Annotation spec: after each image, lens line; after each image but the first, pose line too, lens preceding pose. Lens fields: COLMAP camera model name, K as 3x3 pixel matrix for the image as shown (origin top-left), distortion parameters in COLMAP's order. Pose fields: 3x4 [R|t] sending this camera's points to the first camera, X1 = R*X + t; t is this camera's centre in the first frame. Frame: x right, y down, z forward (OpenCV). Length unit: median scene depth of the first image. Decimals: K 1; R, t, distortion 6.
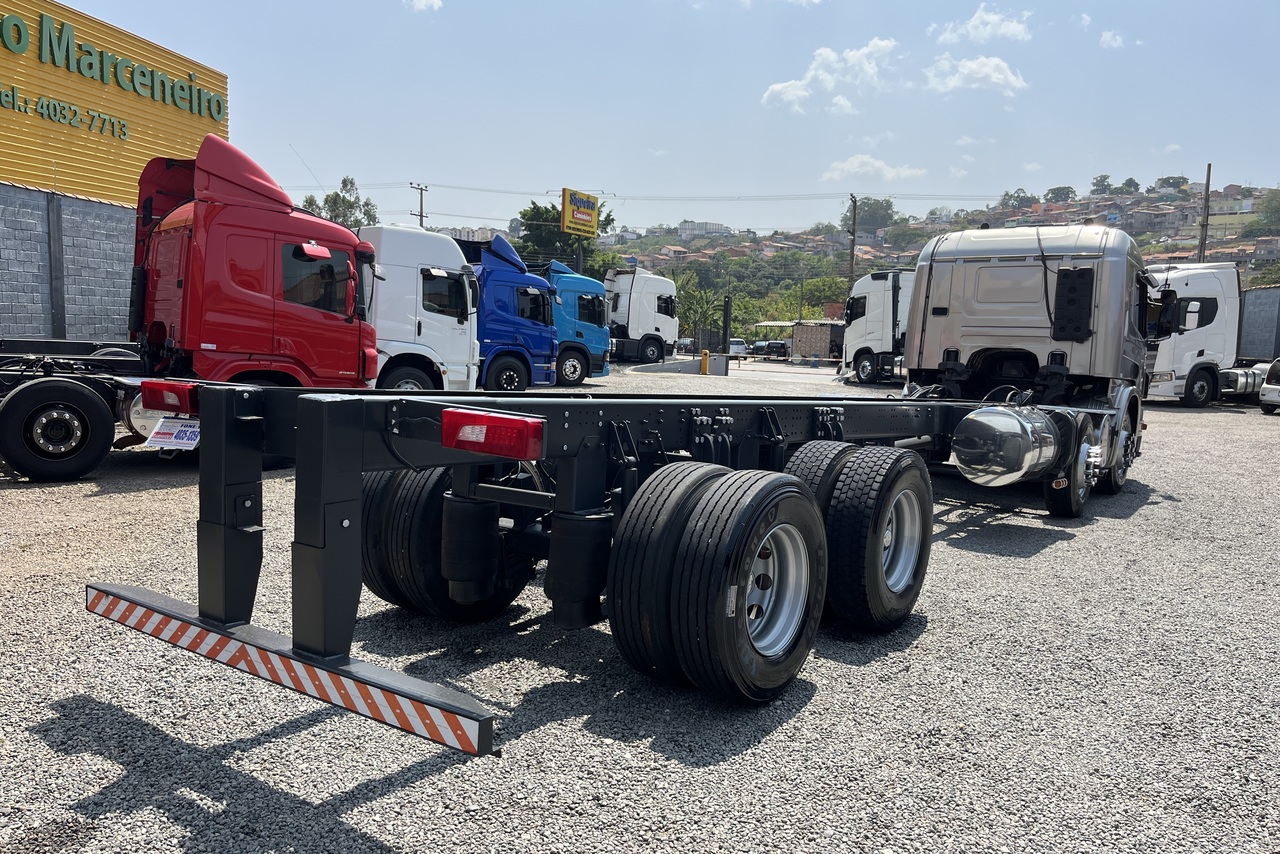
lens RADIAL K [[976.1, 0, 640.0], [0, 976.1, 427.0], [0, 0, 1]] dist [0.061656, -0.094360]
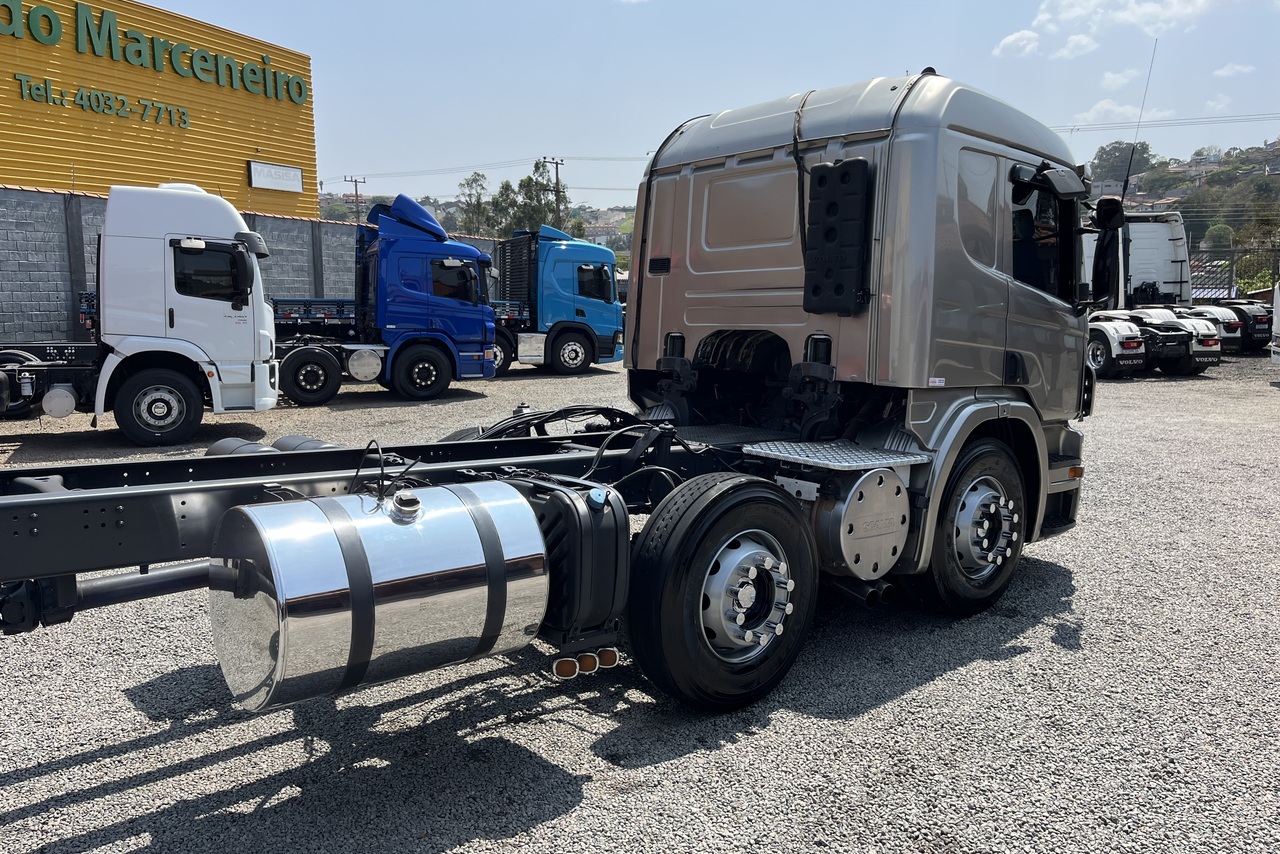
lens RADIAL K [[976.4, 0, 623.7], [0, 976.4, 423.6], [0, 0, 1]] dist [0.051939, -0.070858]
pose [[0.970880, -0.008059, -0.239430, 0.151318], [0.013648, 0.999672, 0.021692, -0.014941], [0.239177, -0.024328, 0.970671, 0.167494]]
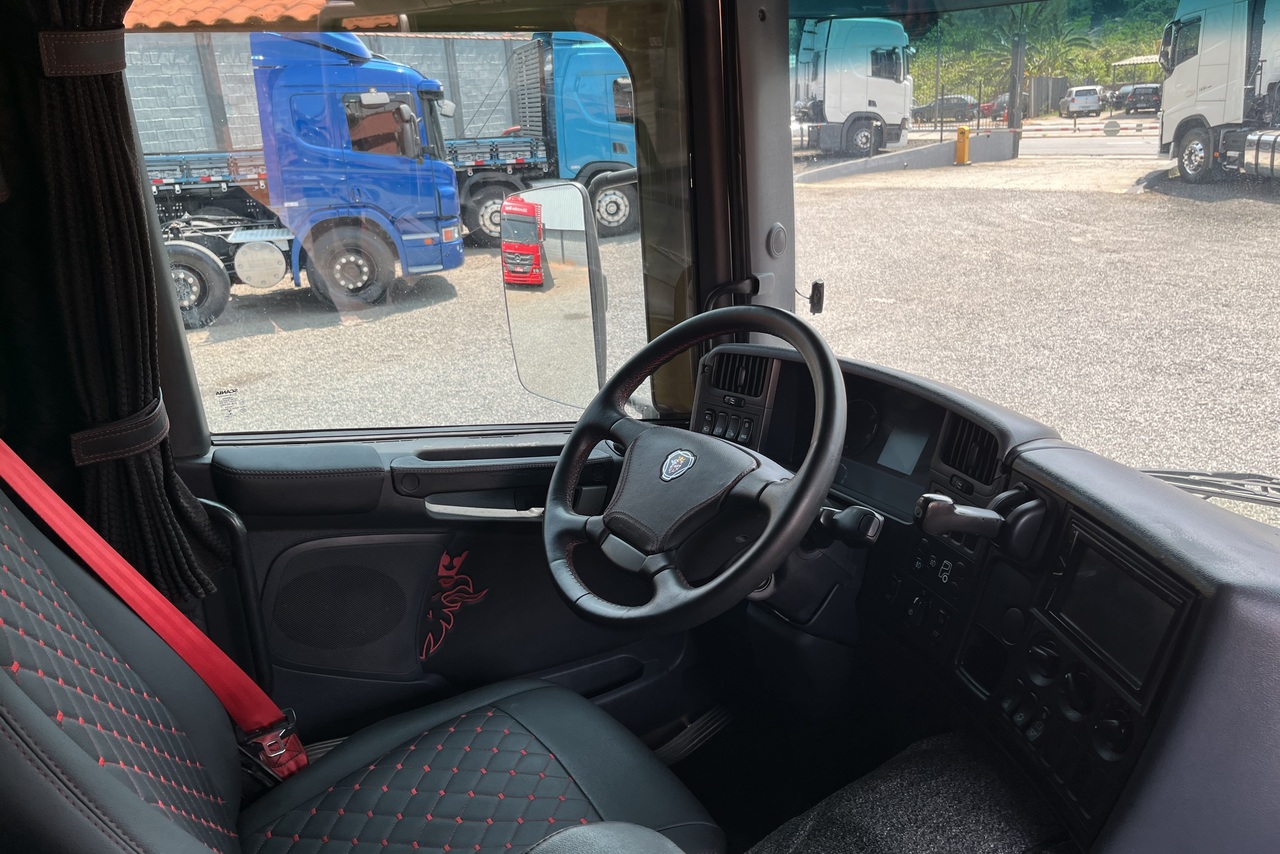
lens RADIAL K [[976.1, 0, 640.0], [0, 976.1, 427.0], [0, 0, 1]] dist [0.061656, -0.094360]
pose [[0.930139, 0.029942, -0.365985, 0.153508], [0.054839, 0.974167, 0.219071, -0.051059], [0.363090, -0.223837, 0.904468, 0.363419]]
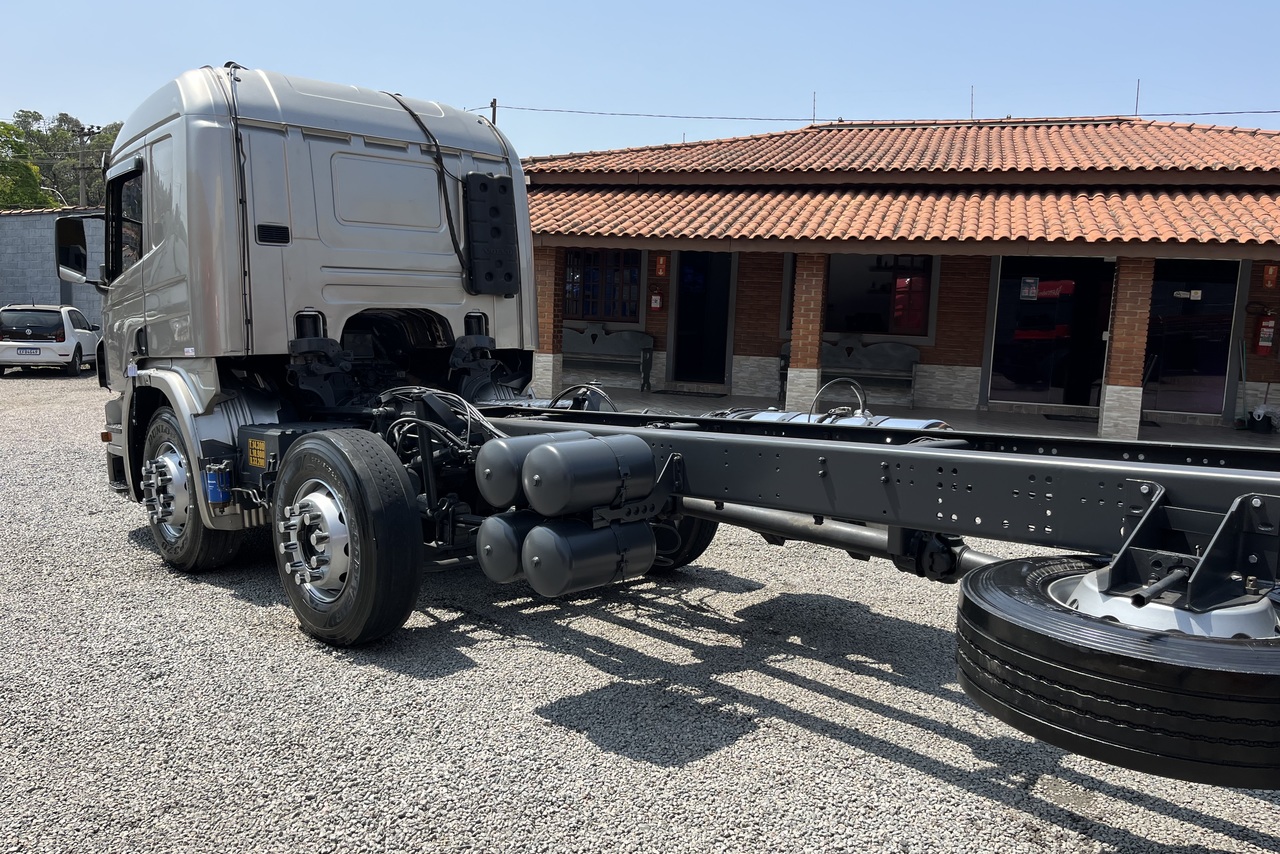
lens RADIAL K [[976.1, 0, 640.0], [0, 976.1, 427.0], [0, 0, 1]] dist [0.061656, -0.094360]
pose [[0.158076, -0.139229, 0.977562, -0.054782], [0.090225, 0.987904, 0.126113, -0.025065], [-0.983296, 0.068266, 0.168726, 0.271762]]
